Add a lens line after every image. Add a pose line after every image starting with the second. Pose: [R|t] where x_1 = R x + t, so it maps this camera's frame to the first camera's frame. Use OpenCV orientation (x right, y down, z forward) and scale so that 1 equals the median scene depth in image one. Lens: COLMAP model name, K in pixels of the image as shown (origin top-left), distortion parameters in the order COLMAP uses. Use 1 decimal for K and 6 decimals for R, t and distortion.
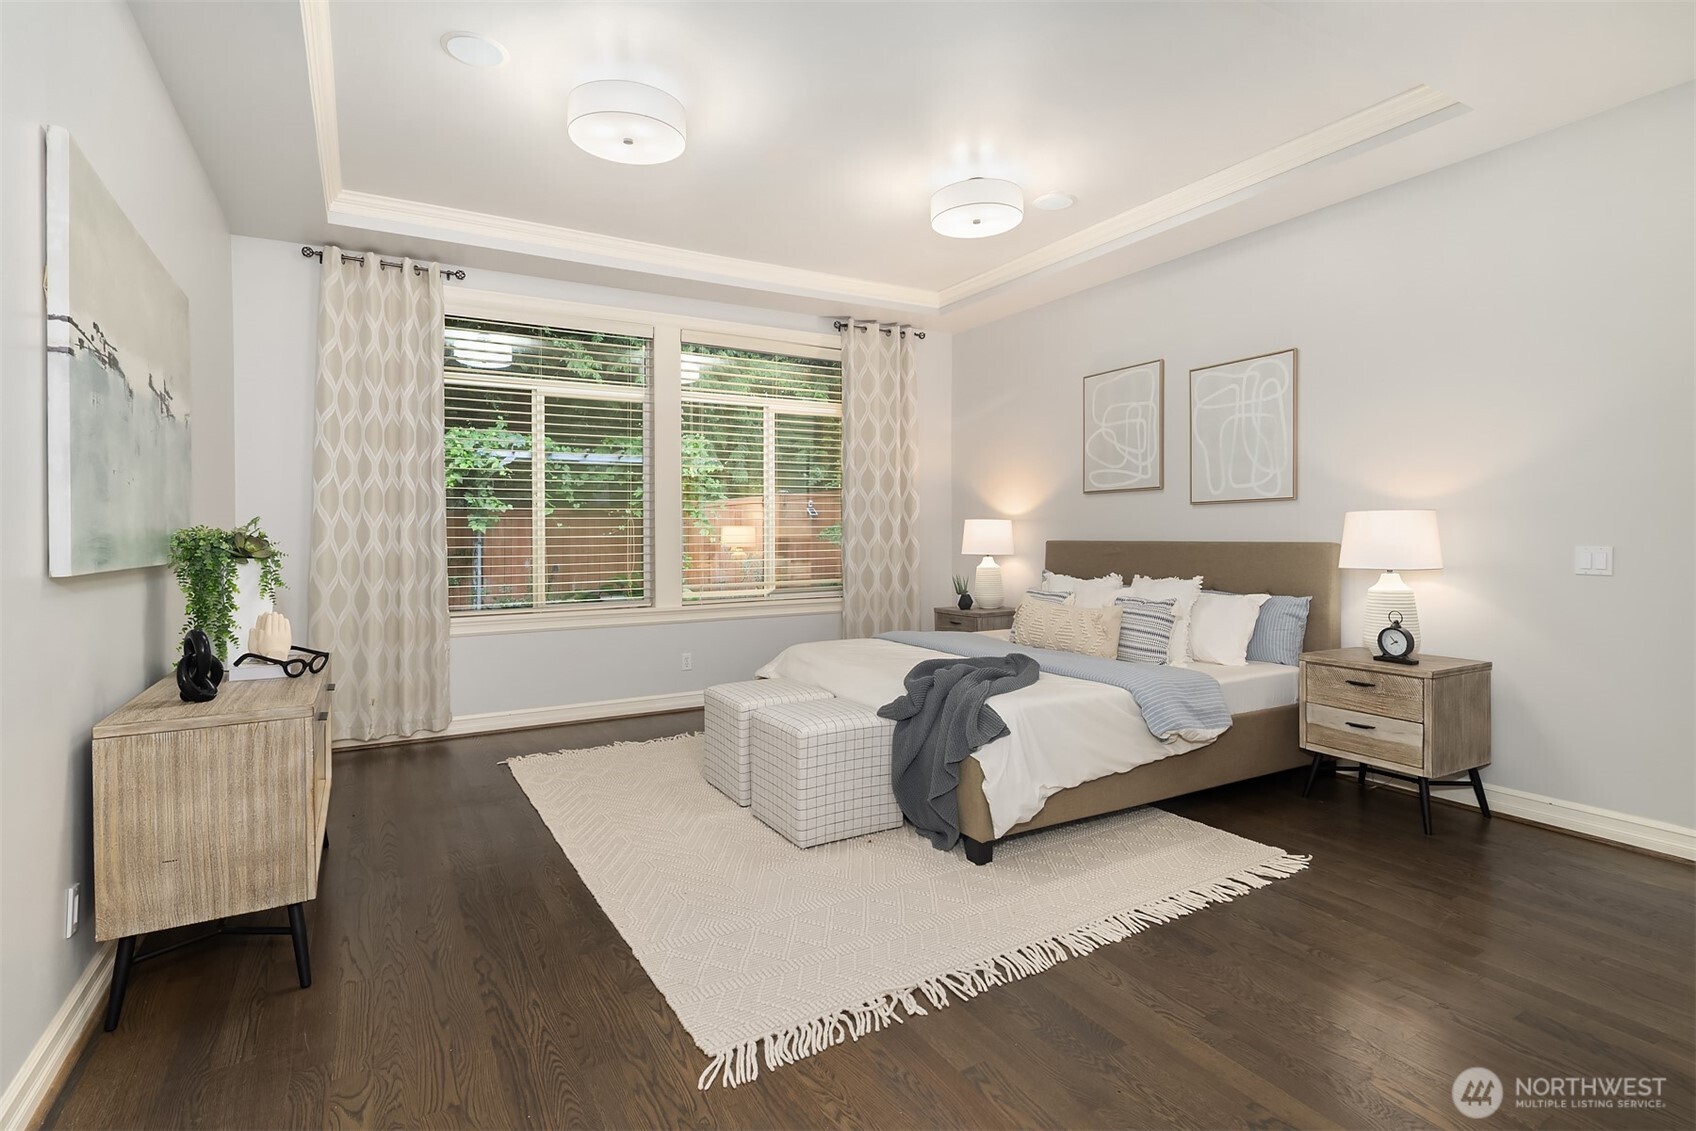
lens RADIAL K [[830.2, 0, 846.3], [0, 830.2, 552.4], [0, 0, 1]] dist [0.004639, -0.003833]
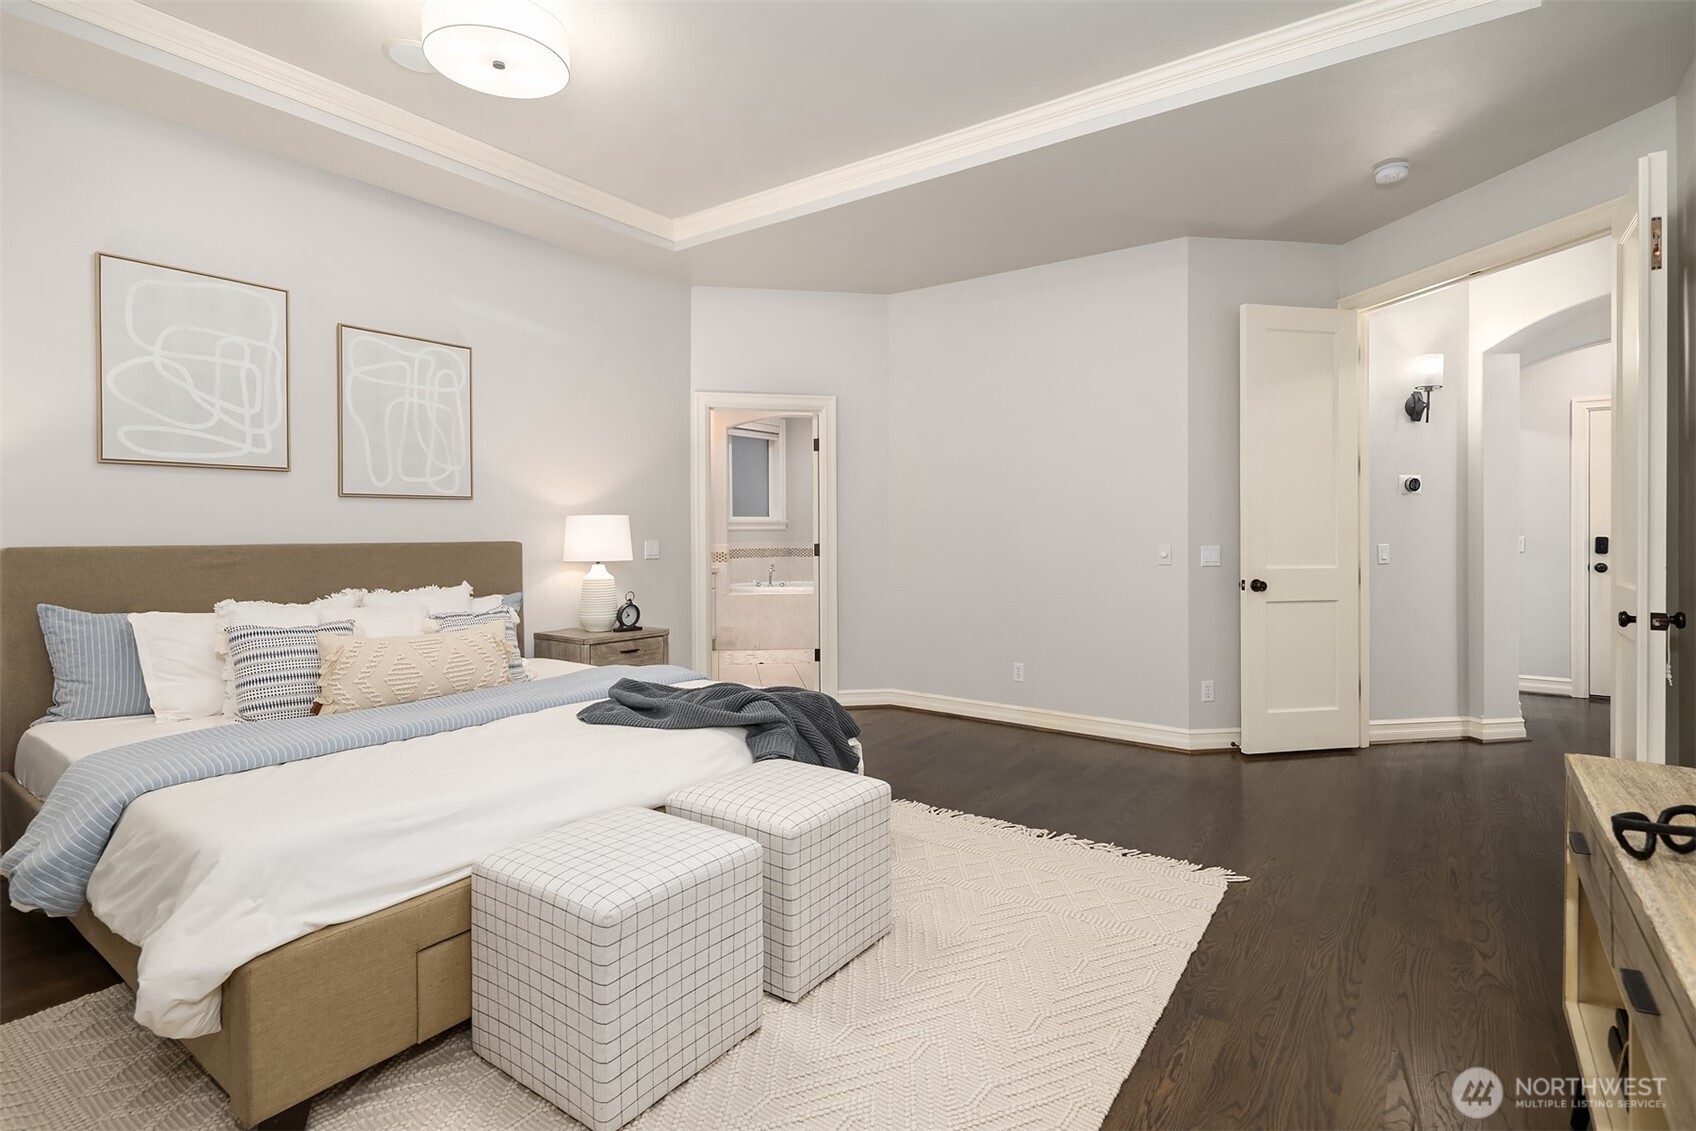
lens RADIAL K [[830.2, 0, 857.3], [0, 830.2, 537.5], [0, 0, 1]] dist [0.004639, -0.003833]
pose [[-0.419672, -0.001422, 0.907675, -0.525613], [0.023613, 0.999643, 0.012484, -0.018105], [-0.907369, 0.026672, -0.419488, 0.940612]]
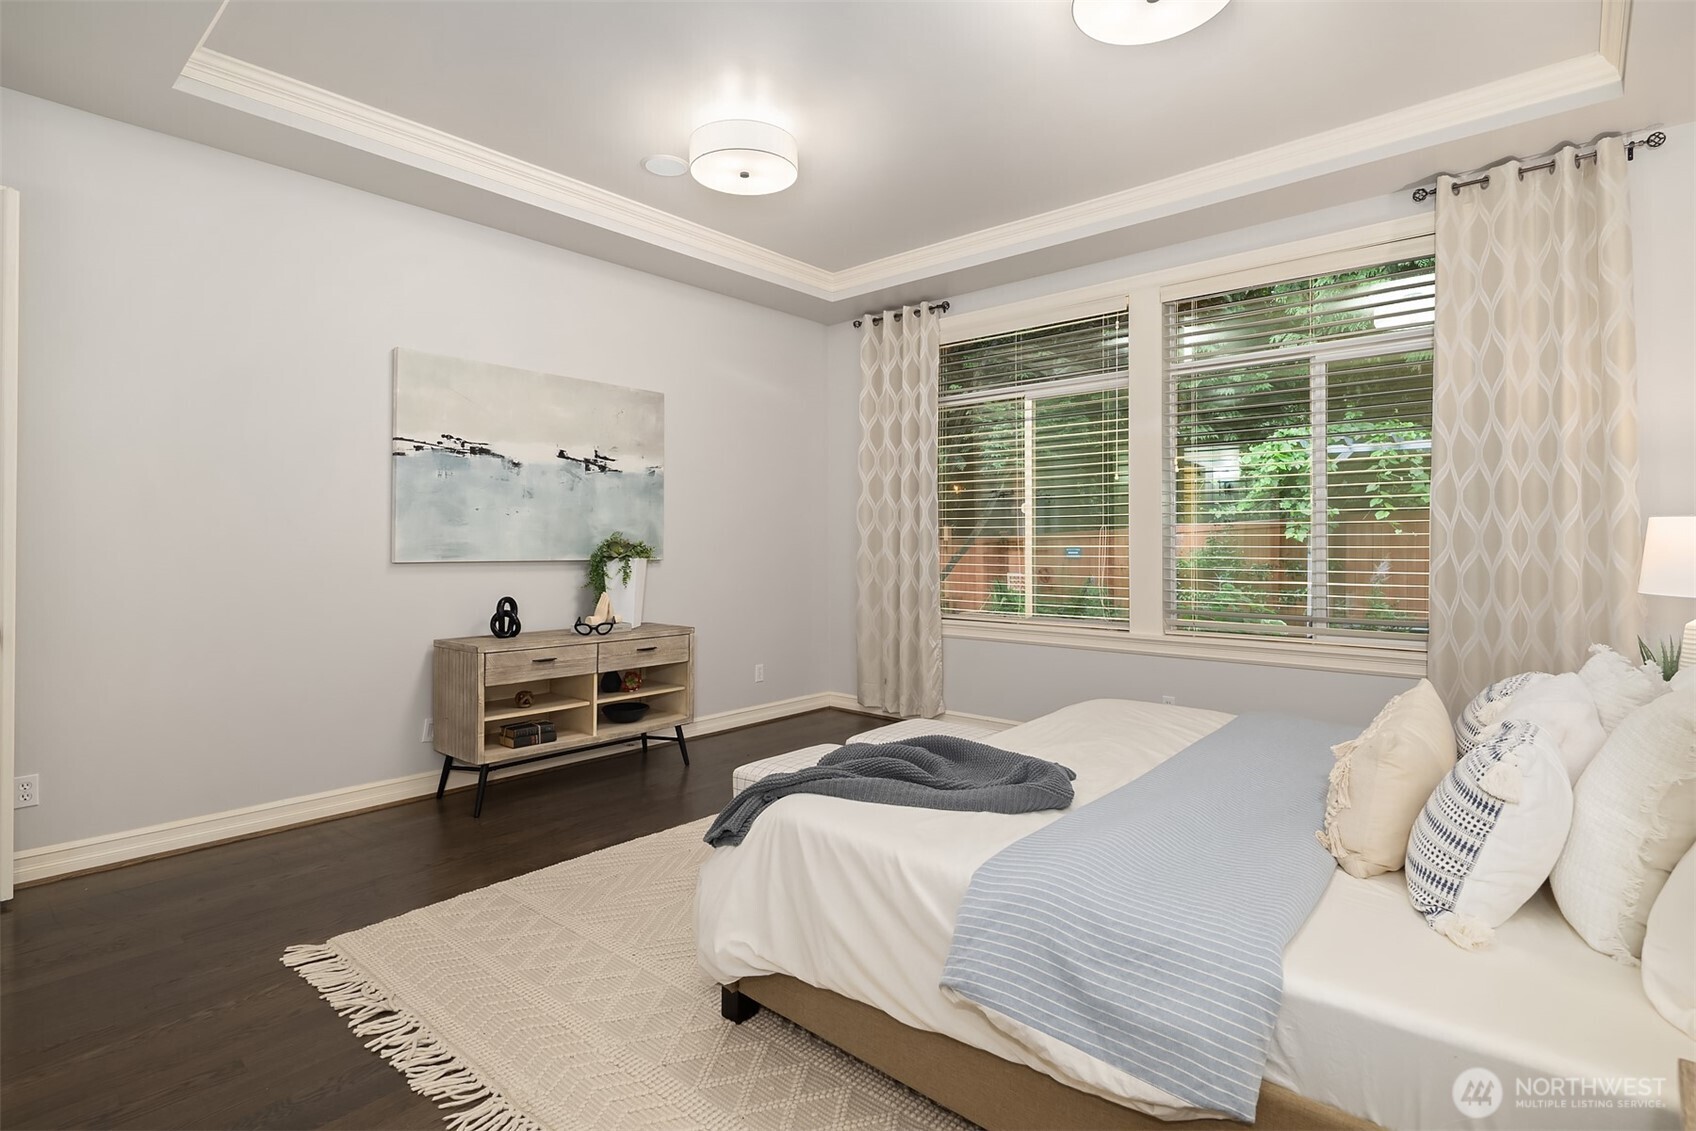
lens RADIAL K [[830.2, 0, 845.8], [0, 830.2, 548.7], [0, 0, 1]] dist [0.004639, -0.003833]
pose [[0.325571, 0.013230, -0.945425, 0.570639], [-0.024739, 0.999679, 0.005470, -0.018455], [0.945194, 0.021608, 0.325794, 0.569117]]
